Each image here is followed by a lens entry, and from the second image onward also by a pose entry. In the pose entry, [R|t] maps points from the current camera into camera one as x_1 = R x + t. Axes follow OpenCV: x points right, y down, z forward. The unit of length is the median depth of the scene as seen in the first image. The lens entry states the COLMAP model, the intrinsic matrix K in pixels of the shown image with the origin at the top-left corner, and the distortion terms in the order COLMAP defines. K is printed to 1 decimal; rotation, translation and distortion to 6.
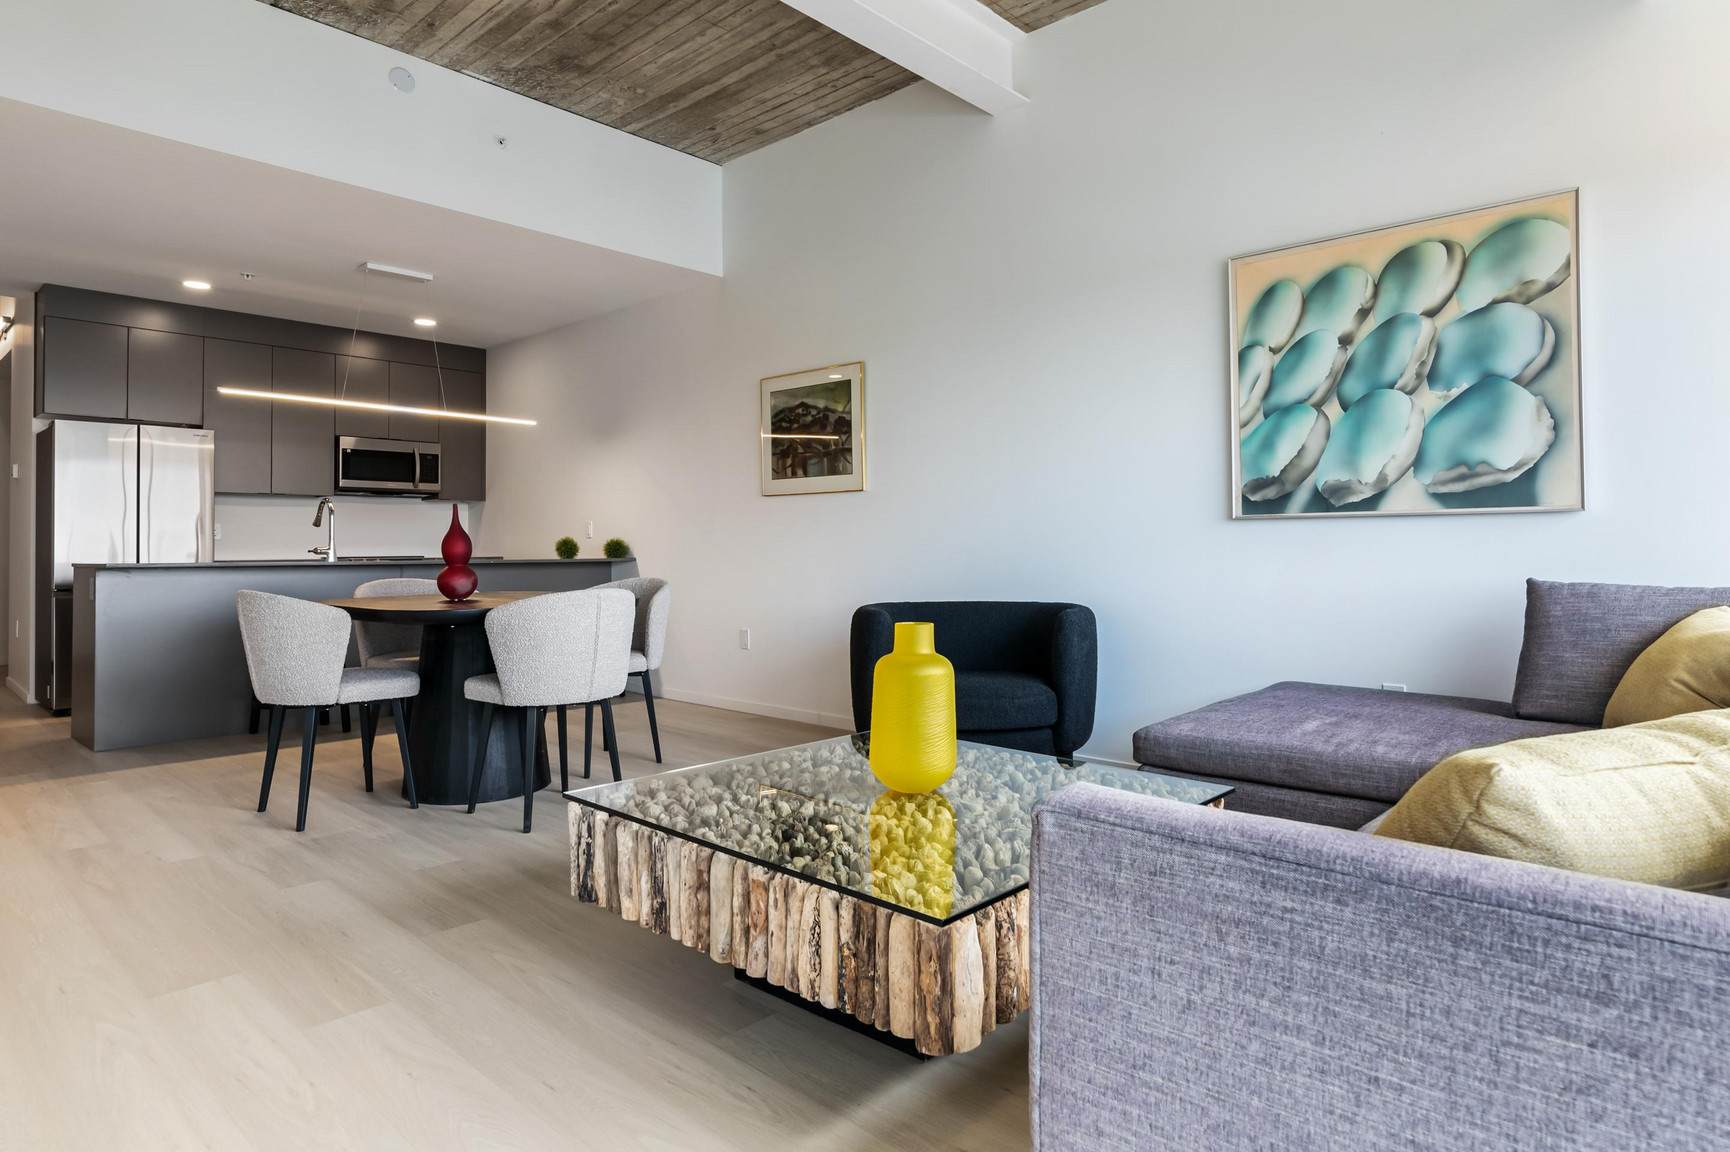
lens RADIAL K [[969.4, 0, 872.6], [0, 969.4, 536.7], [0, 0, 1]] dist [0.003687, 0.001430]
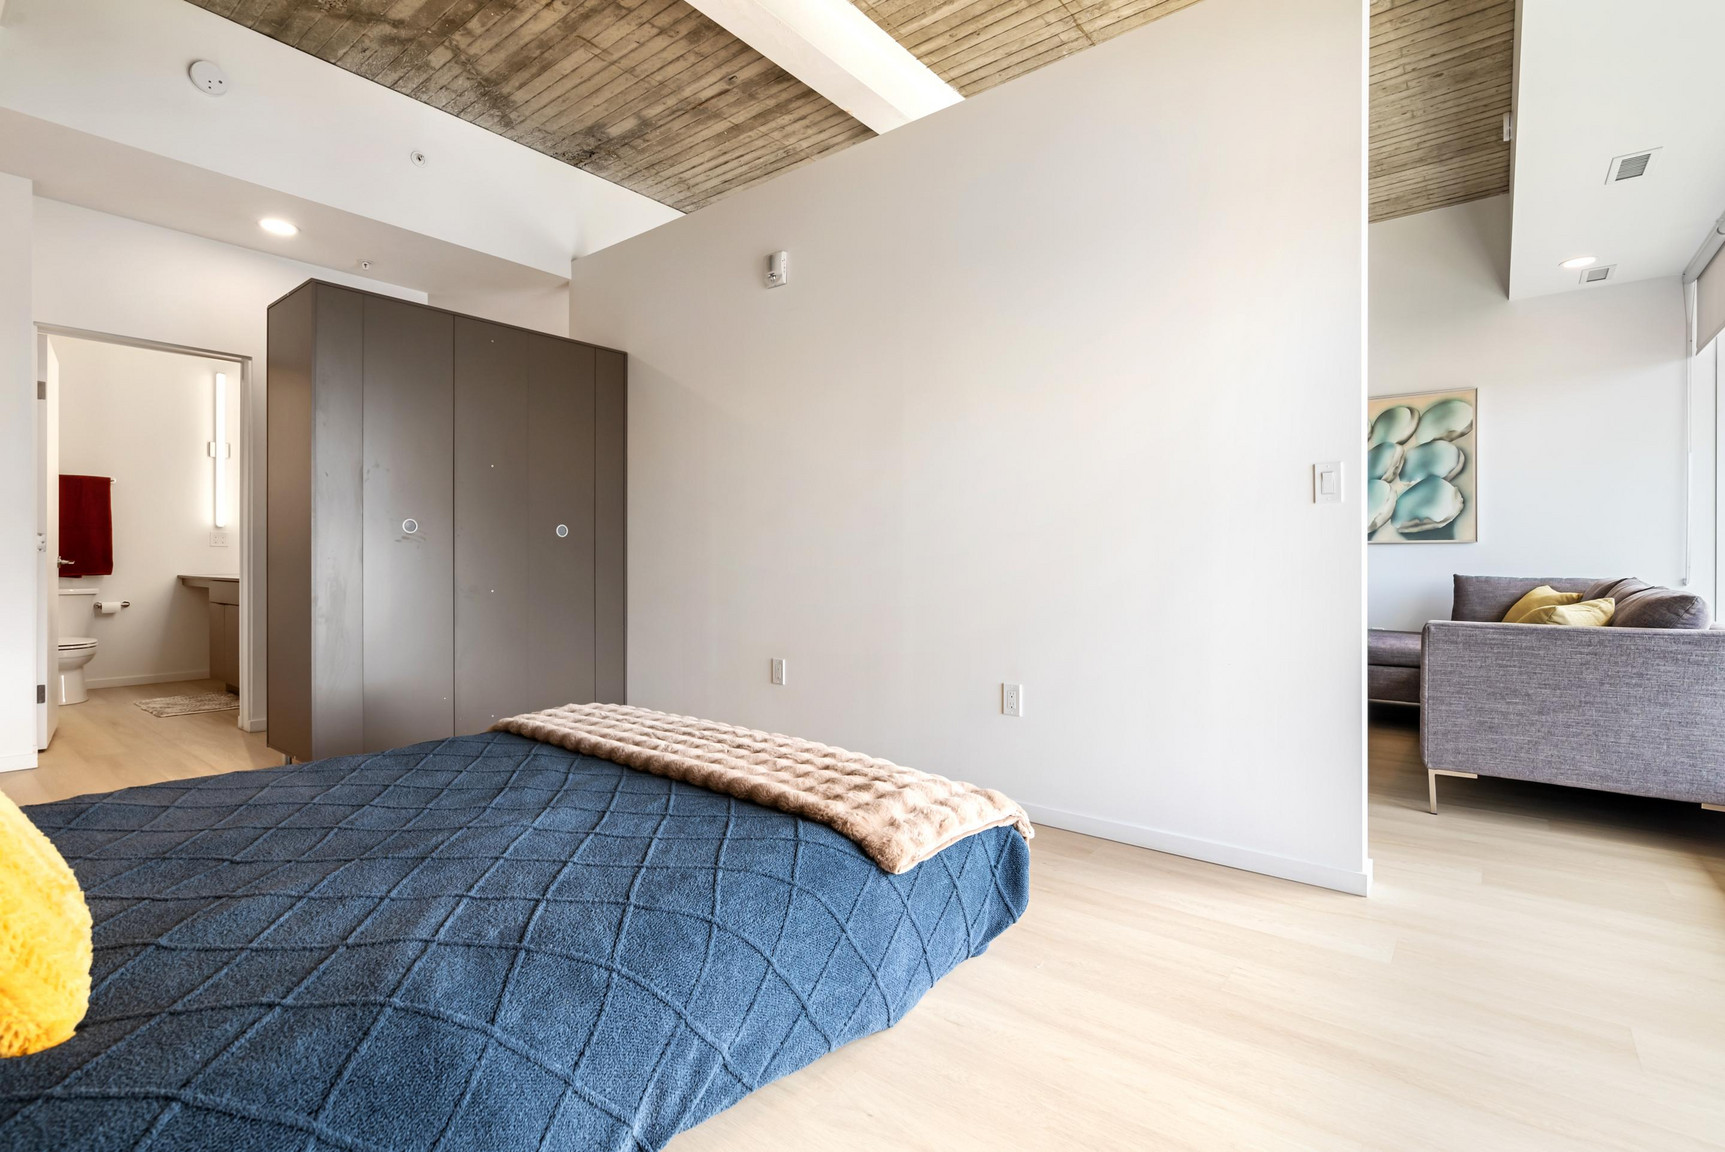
lens RADIAL K [[797.8, 0, 867.0], [0, 797.8, 565.5], [0, 0, 1]] dist [-0.004262, -0.000119]
pose [[0.996600, 0.007174, 0.082077, -0.656691], [-0.008560, 0.999827, 0.016543, 0.005485], [-0.081944, -0.017189, 0.996489, -0.551312]]
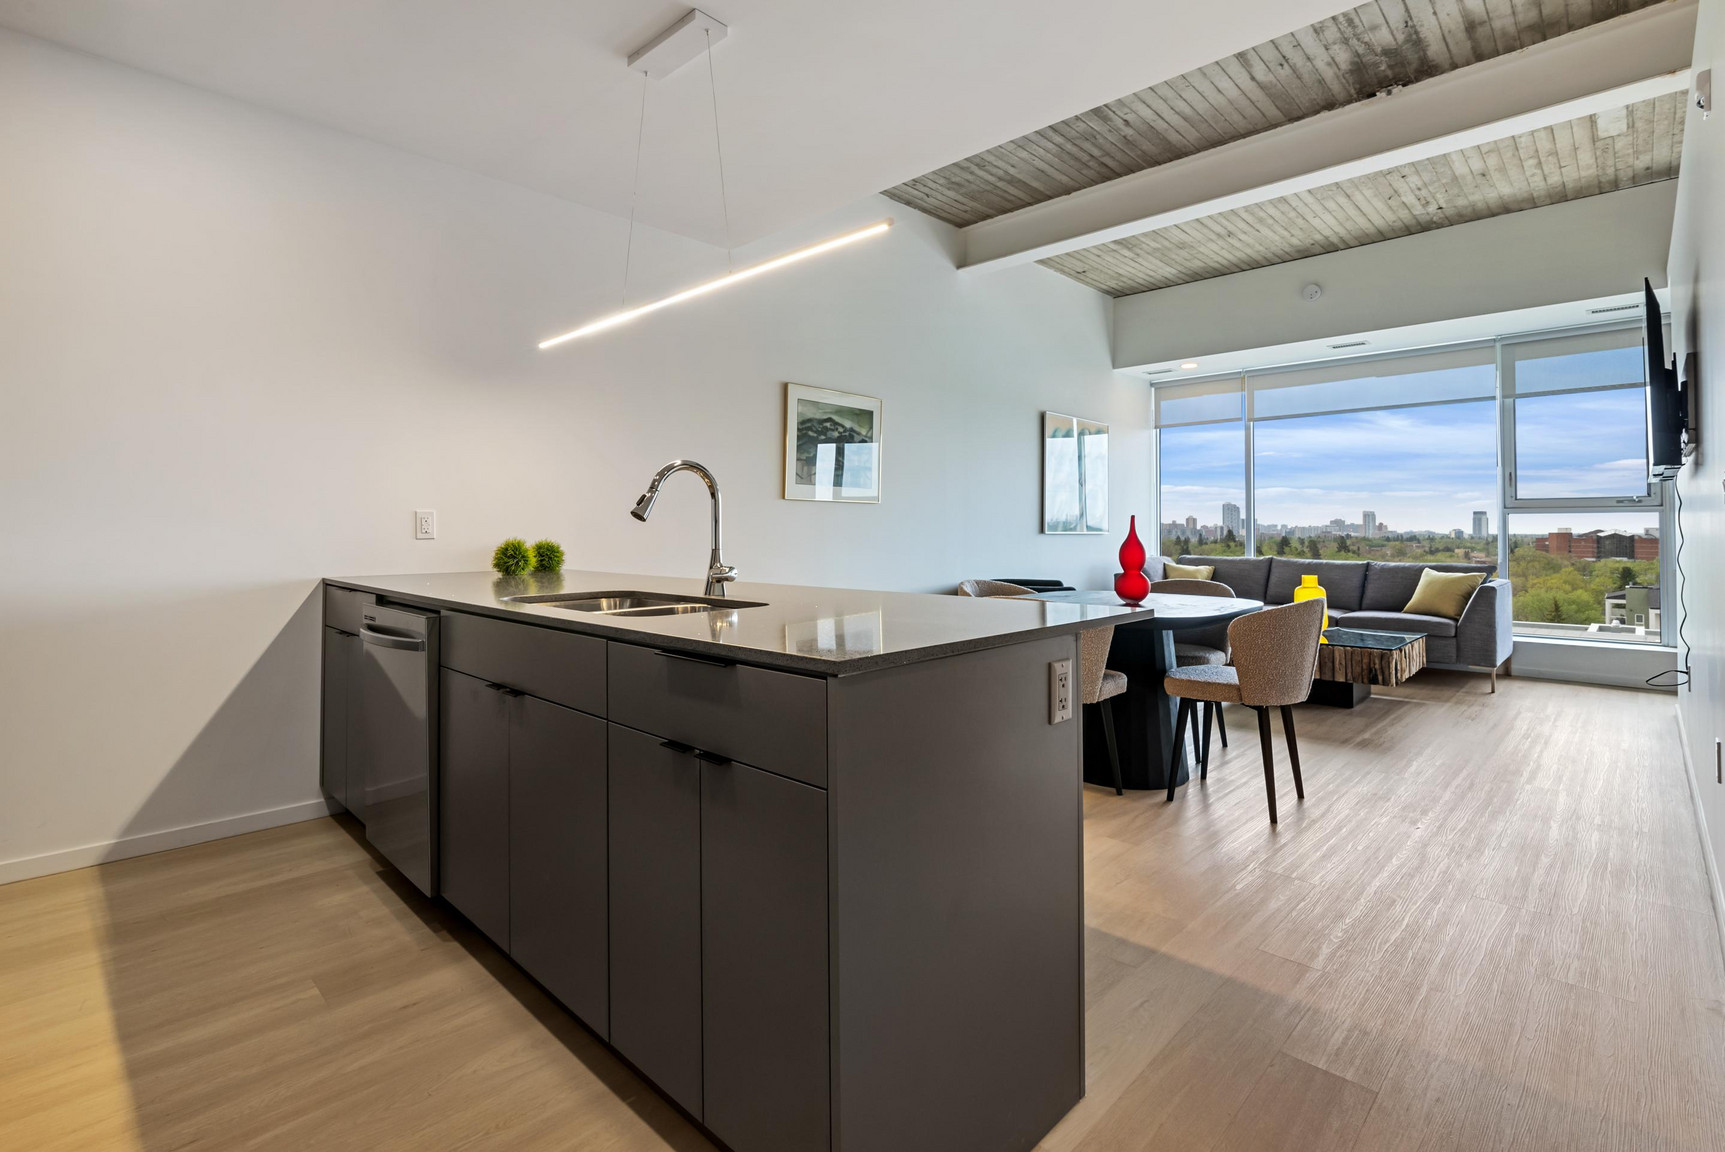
lens RADIAL K [[816.5, 0, 861.3], [0, 816.5, 520.9], [0, 0, 1]] dist [-0.011040, -0.000330]
pose [[0.020628, 0.019919, 0.999589, -1.637211], [-0.010466, 0.999751, -0.019706, -0.006798], [-0.999732, -0.010056, 0.020831, 1.556799]]
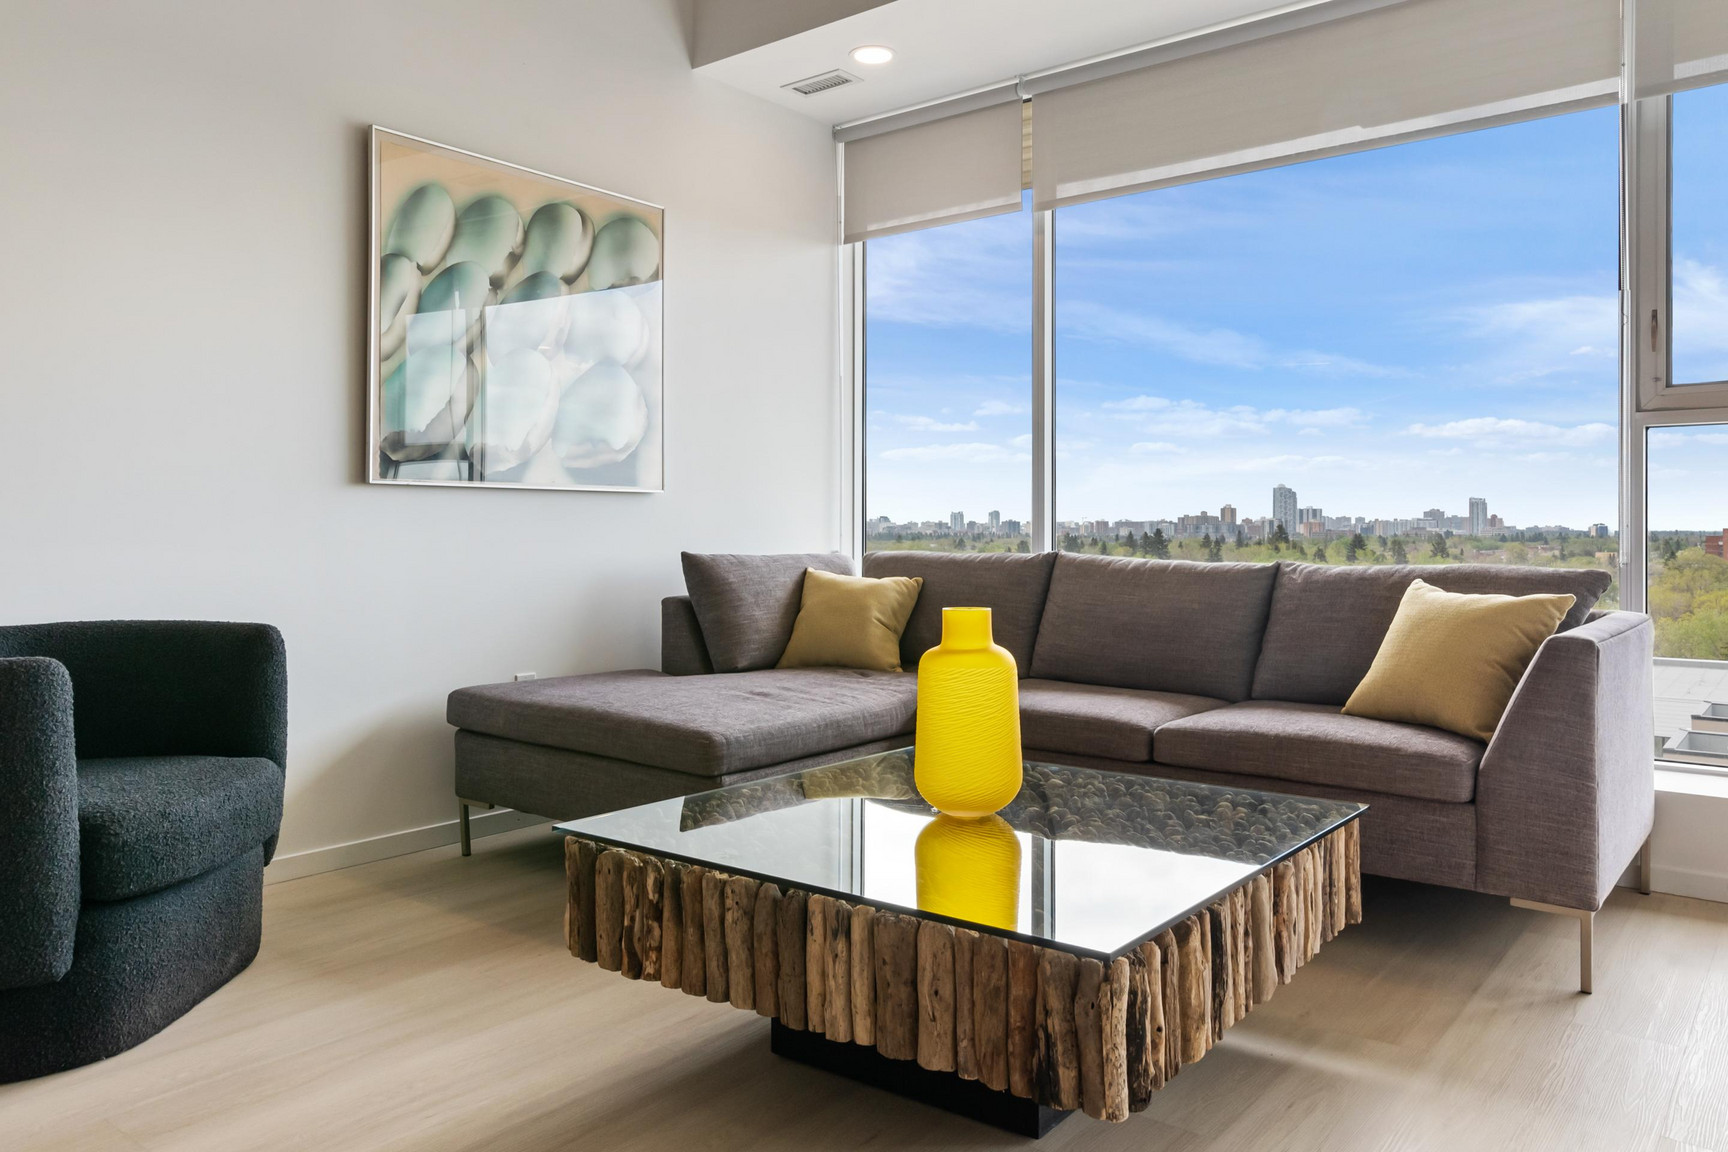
lens RADIAL K [[1230.0, 0, 869.2], [0, 1230.0, 533.1], [0, 0, 1]] dist [0.003465, 0.003590]
pose [[-0.077561, 0.003178, 0.996983, -0.662861], [-0.008454, 0.999957, -0.003845, 0.022462], [-0.996952, -0.008727, -0.077531, 0.791921]]
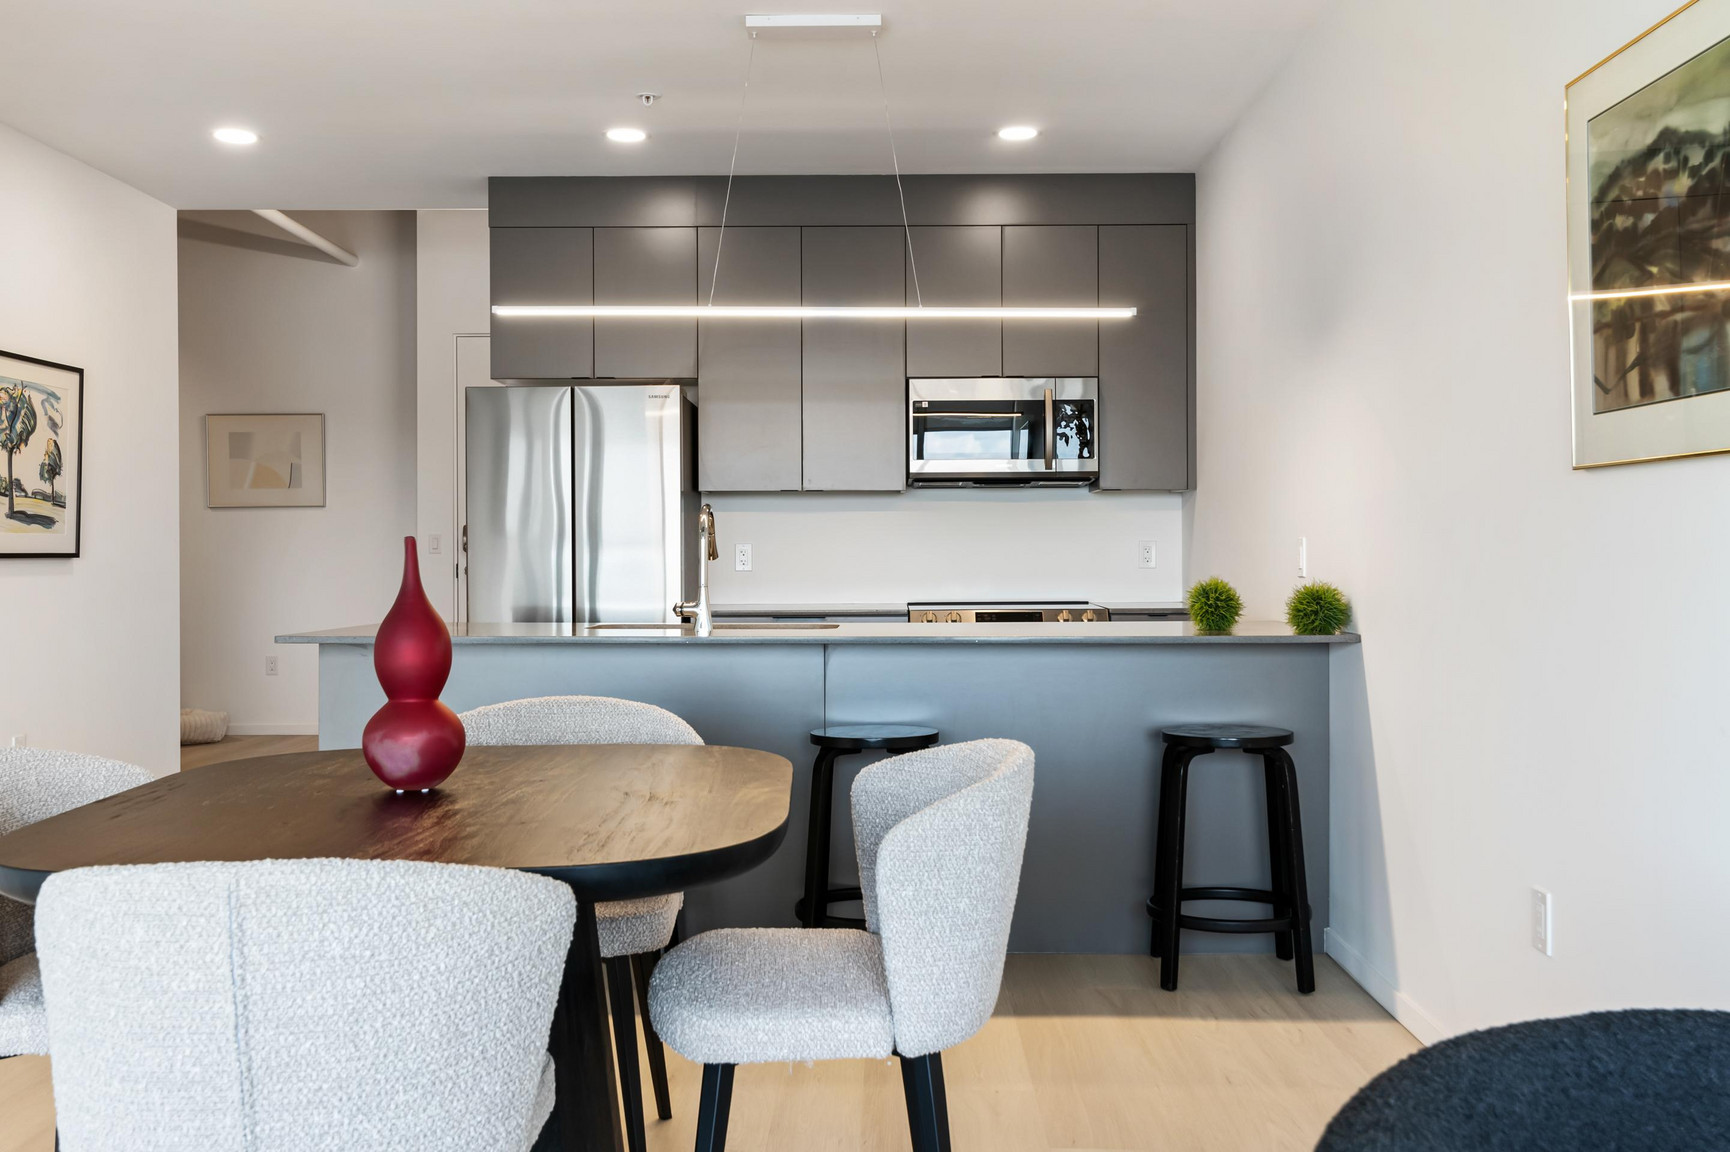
lens RADIAL K [[1591.5, 0, 866.4], [0, 1591.5, 549.6], [0, 0, 1]] dist [-0.001242, -0.000348]
pose [[0.677563, 0.001890, -0.735463, 0.177784], [0.009143, 0.999898, 0.010992, -0.042306], [0.735408, -0.014172, 0.677476, 0.860693]]
